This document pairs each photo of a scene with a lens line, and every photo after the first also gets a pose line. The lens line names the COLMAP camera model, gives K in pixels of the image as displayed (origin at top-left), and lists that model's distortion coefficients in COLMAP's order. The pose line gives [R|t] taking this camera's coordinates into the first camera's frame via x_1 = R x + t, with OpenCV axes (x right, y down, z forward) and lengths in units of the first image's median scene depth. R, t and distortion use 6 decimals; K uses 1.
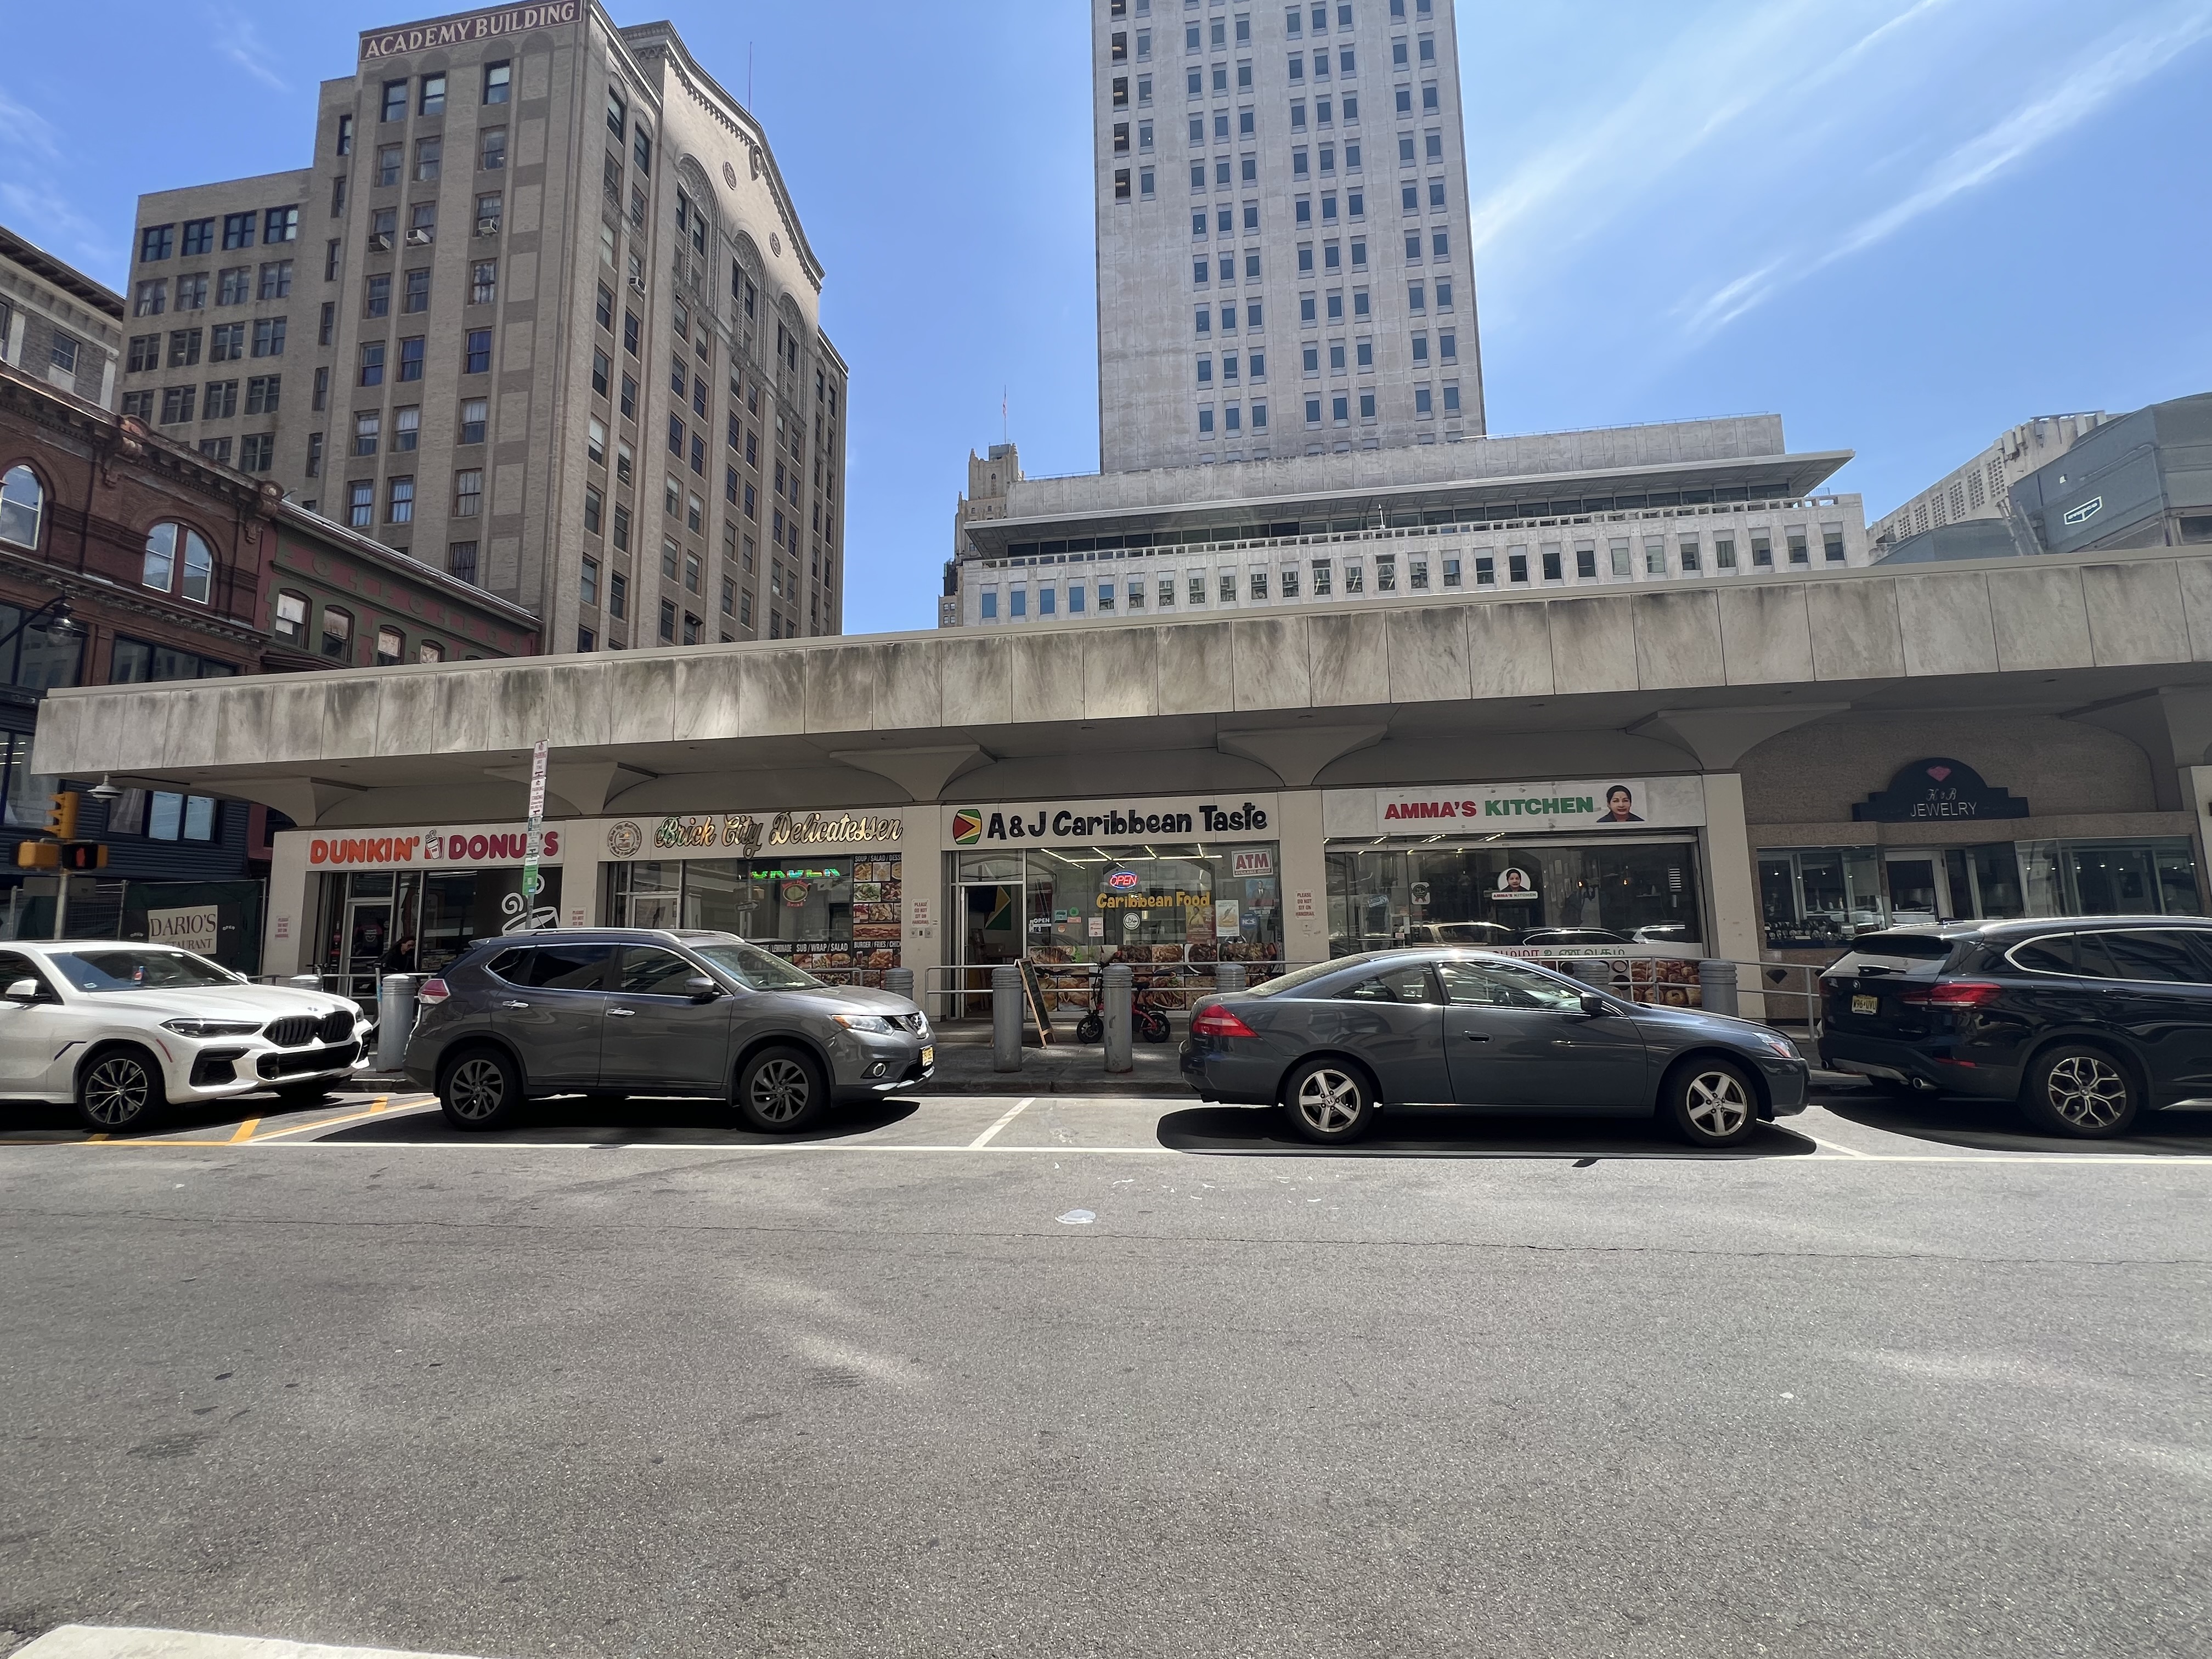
lens RADIAL K [[891.1, 0, 1104.2], [0, 891.1, 830.0], [0, 0, 1]] dist [-0.001606, 0.000721]
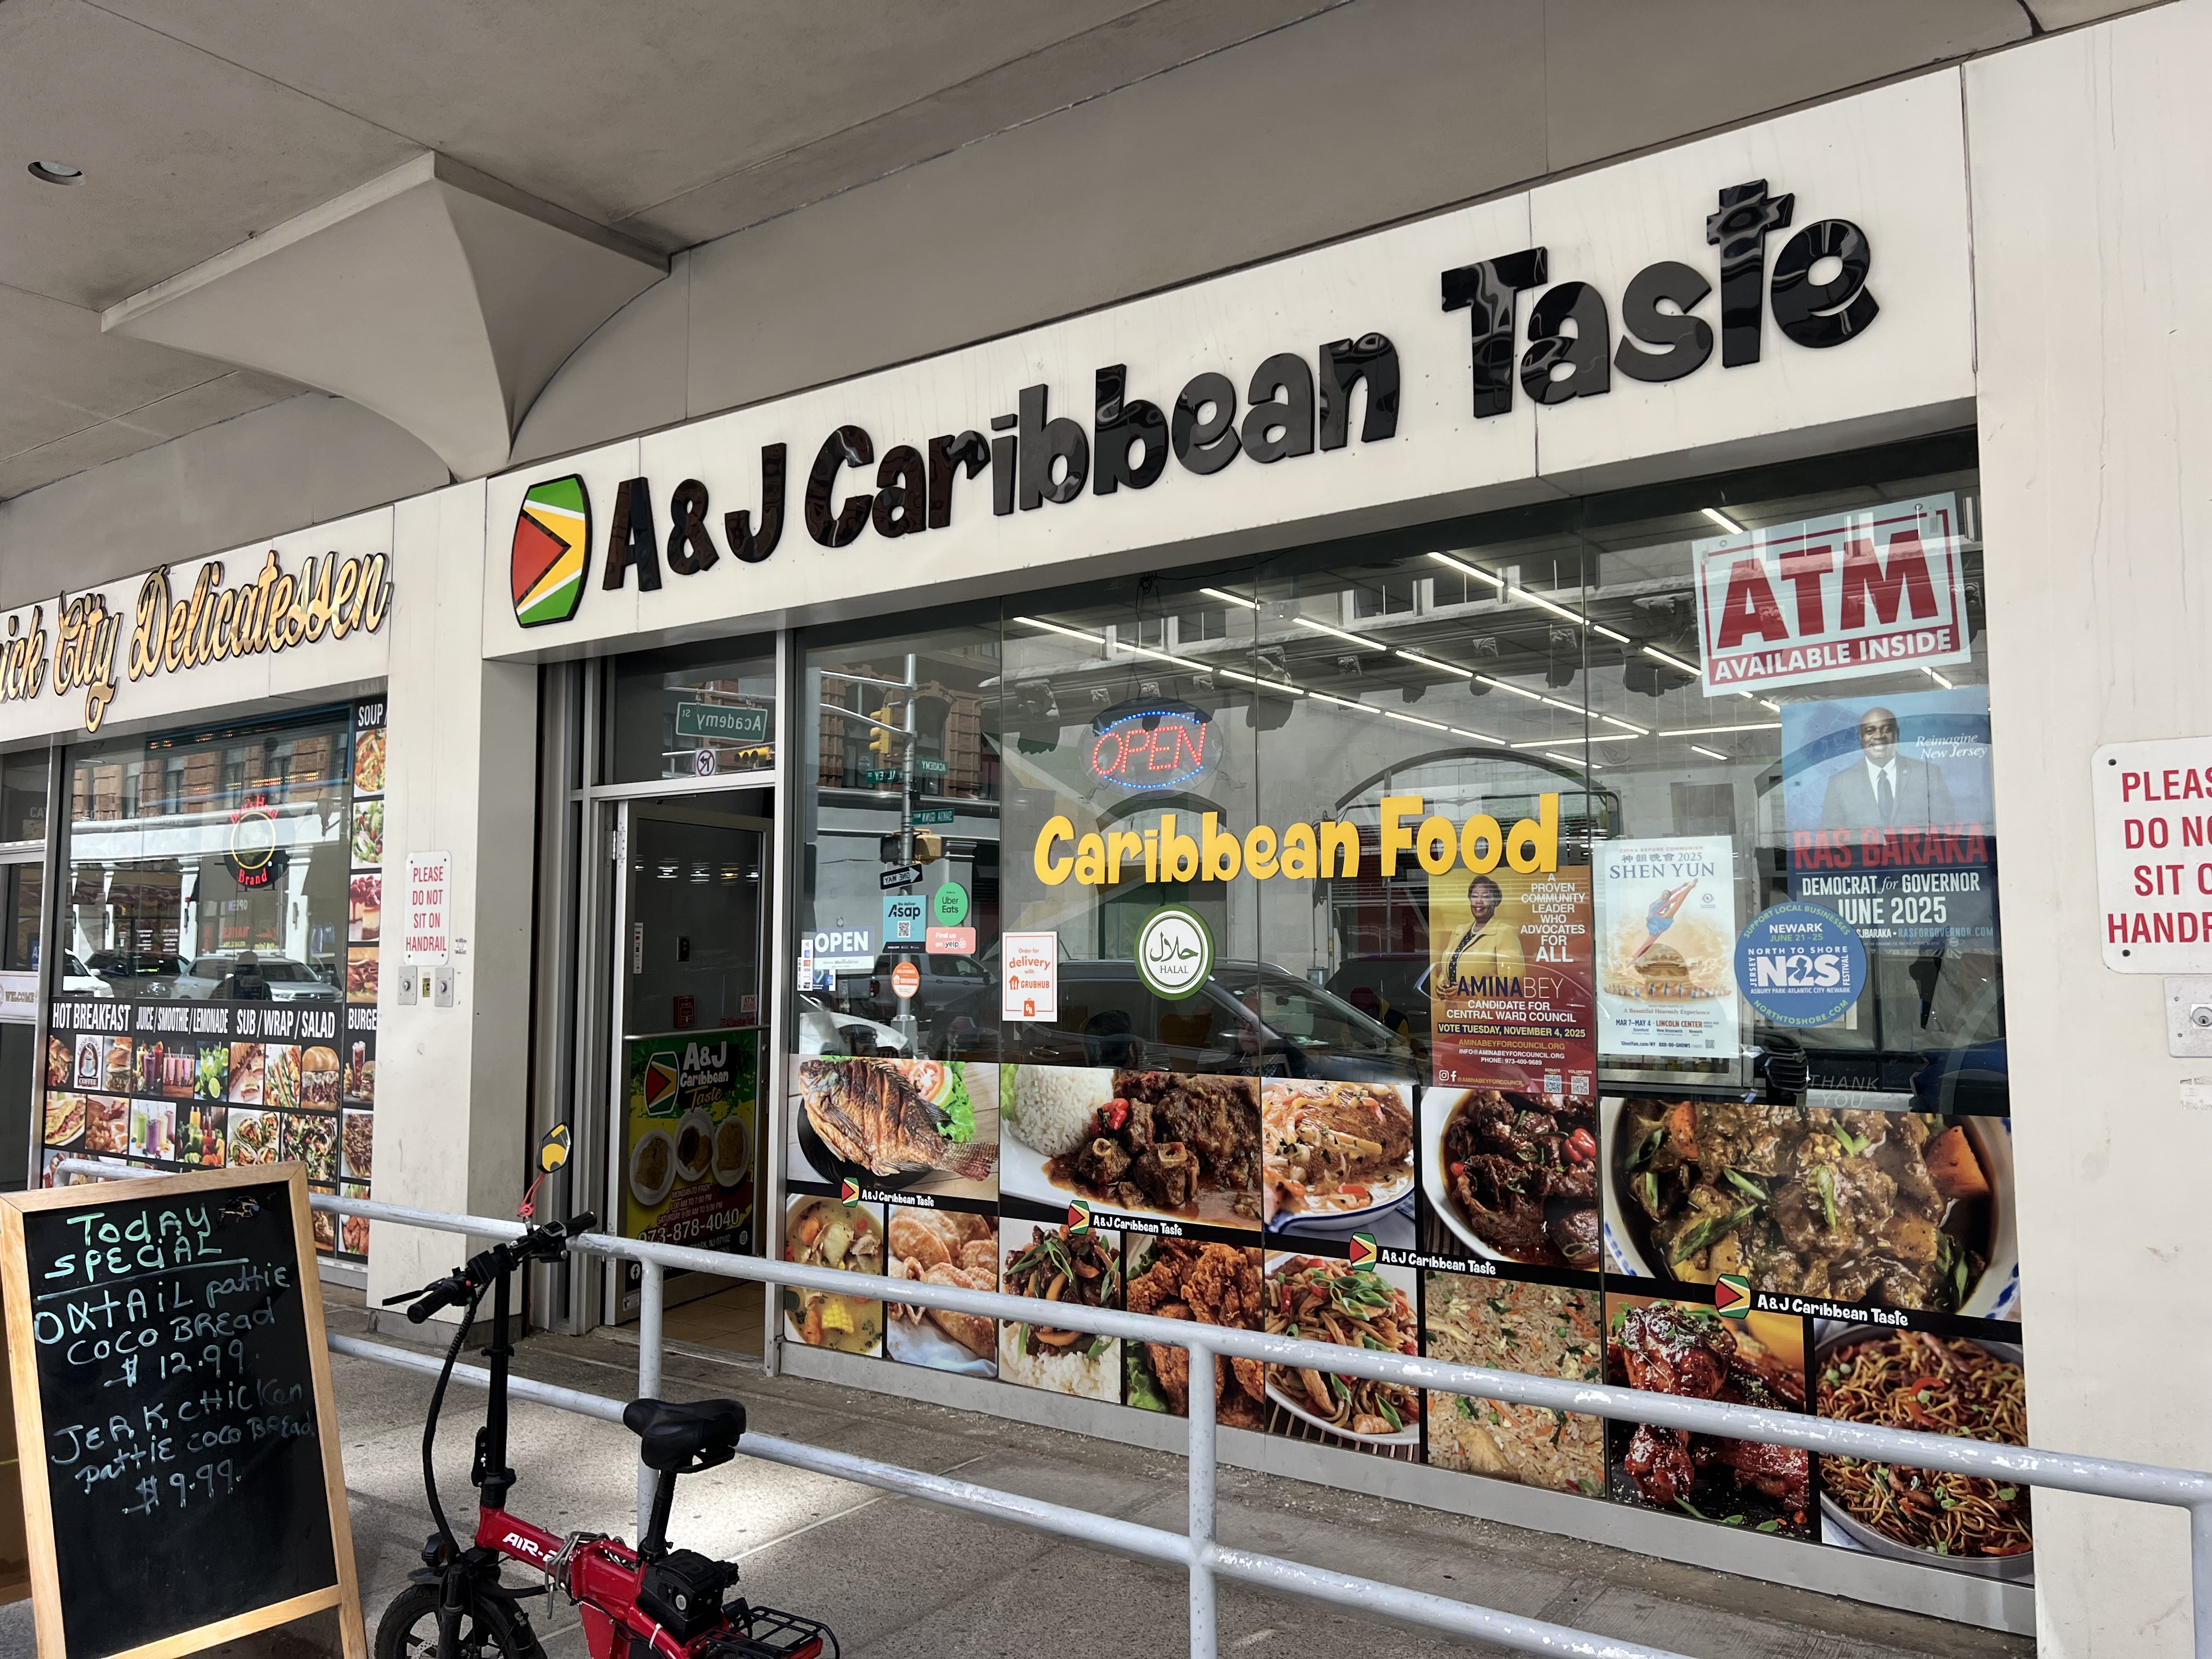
lens RADIAL K [[1659.6, 0, 1105.4], [0, 1659.6, 828.1], [0, 0, 1]] dist [0.064400, -0.074755]
pose [[0.884726, -0.018426, -0.465746, 0.187575], [0.042387, 0.998259, 0.041024, 0.058763], [0.464179, -0.056036, 0.883967, 0.666410]]
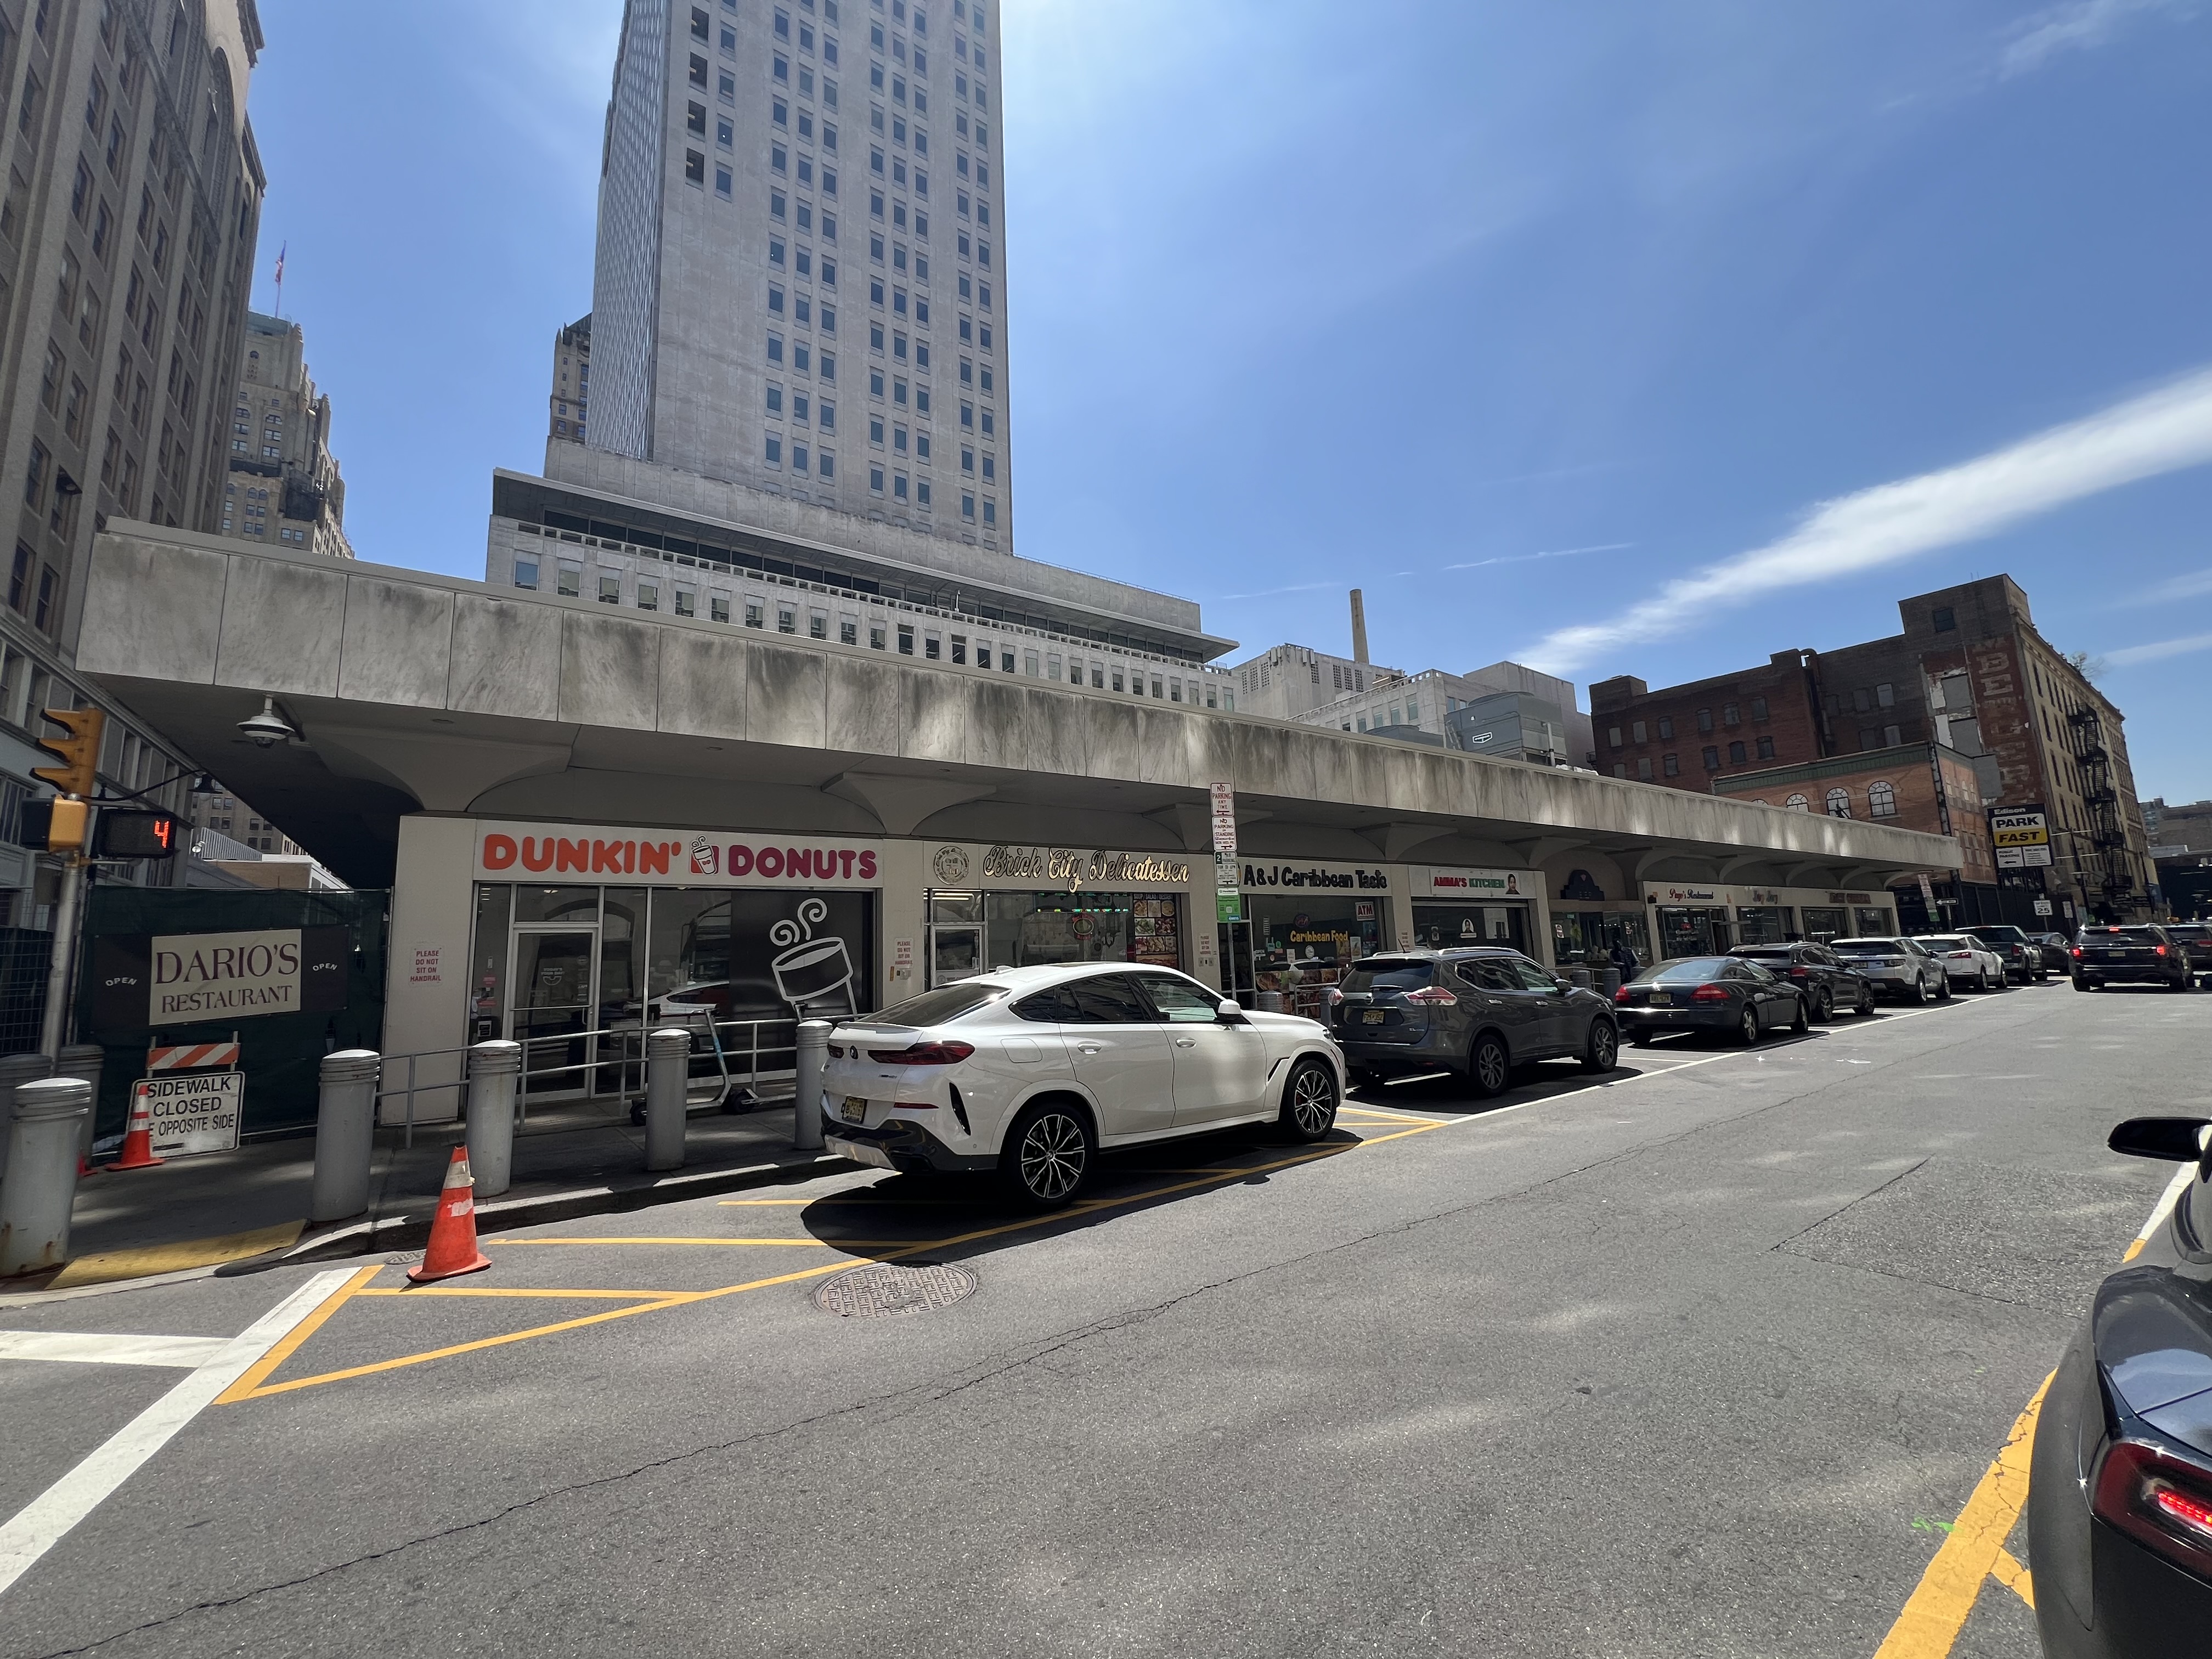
lens RADIAL K [[891.1, 0, 1104.9], [0, 891.1, 829.2], [0, 0, 1]] dist [-0.001606, 0.000721]
pose [[0.735787, 0.091574, 0.670993, -1.109746], [-0.054667, 0.995613, -0.075931, 0.036898], [-0.675003, 0.019188, 0.737565, 0.211658]]
